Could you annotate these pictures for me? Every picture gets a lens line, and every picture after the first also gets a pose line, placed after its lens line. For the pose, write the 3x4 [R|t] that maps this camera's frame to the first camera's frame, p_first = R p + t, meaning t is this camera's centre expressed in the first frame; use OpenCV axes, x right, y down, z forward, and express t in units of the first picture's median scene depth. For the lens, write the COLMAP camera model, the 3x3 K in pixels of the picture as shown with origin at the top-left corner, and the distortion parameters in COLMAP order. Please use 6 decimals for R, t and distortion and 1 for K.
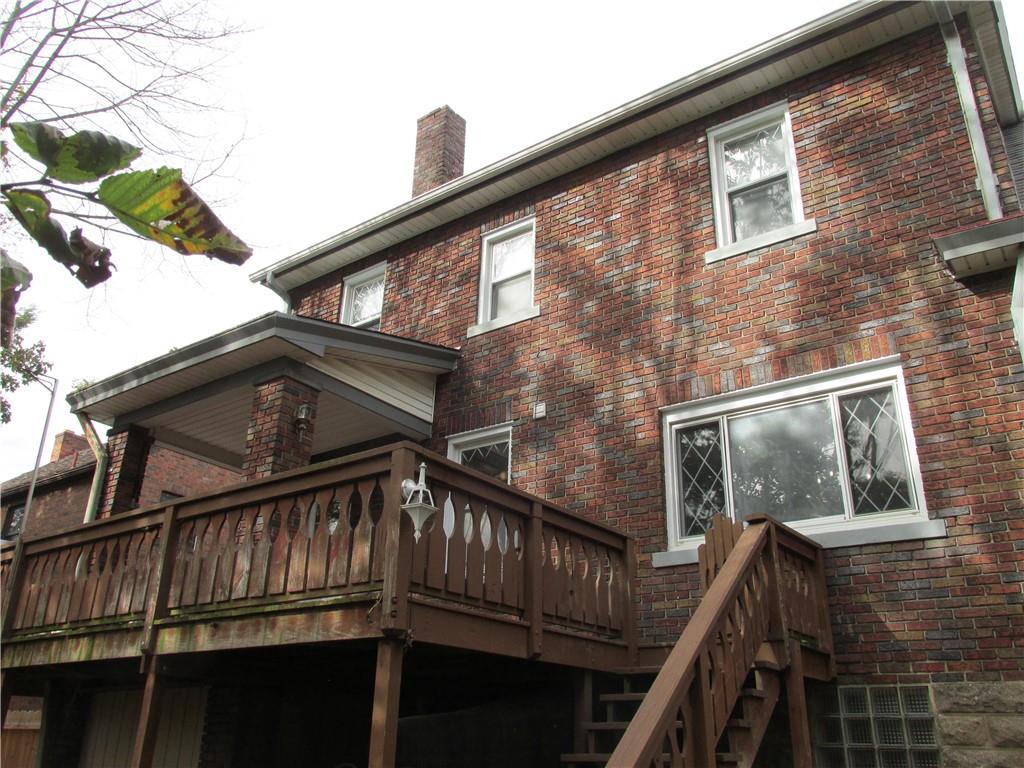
lens RADIAL K [[844.2, 0, 512.0], [0, 844.2, 384.0], [0, 0, 1]] dist [-0.010742, -0.009755]
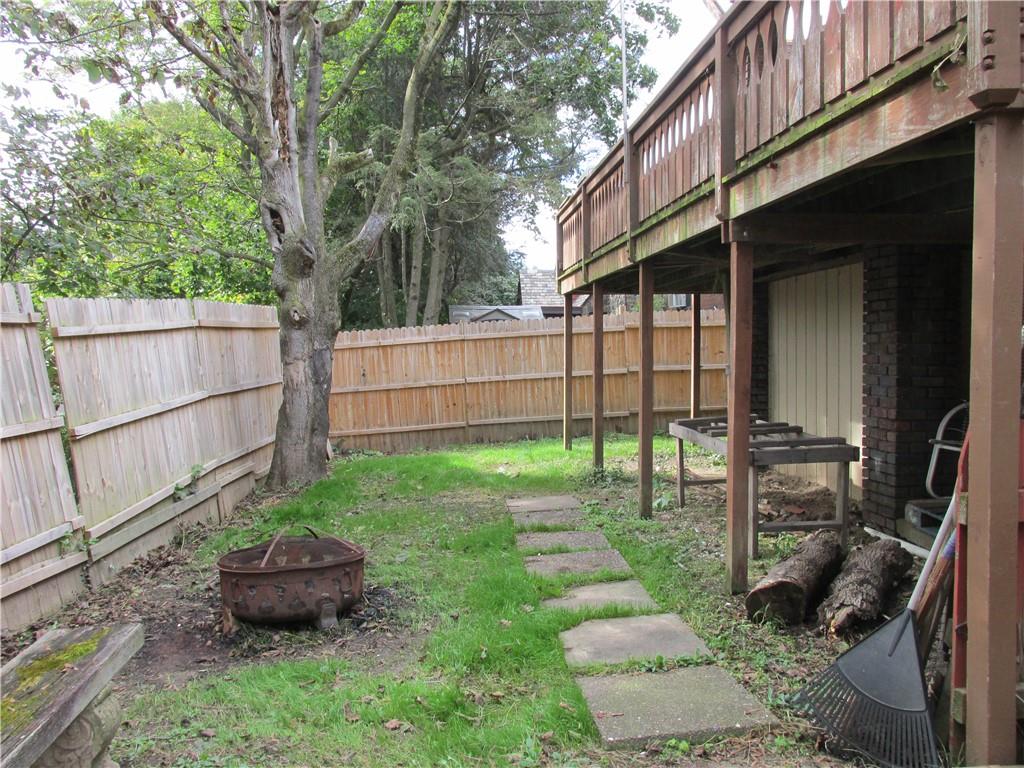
lens RADIAL K [[844.2, 0, 512.0], [0, 844.2, 384.0], [0, 0, 1]] dist [-0.010742, -0.009755]
pose [[0.651568, 0.008523, -0.758543, 0.050725], [0.325589, 0.900009, 0.289785, 0.161884], [0.685165, -0.435787, 0.583642, 0.319179]]
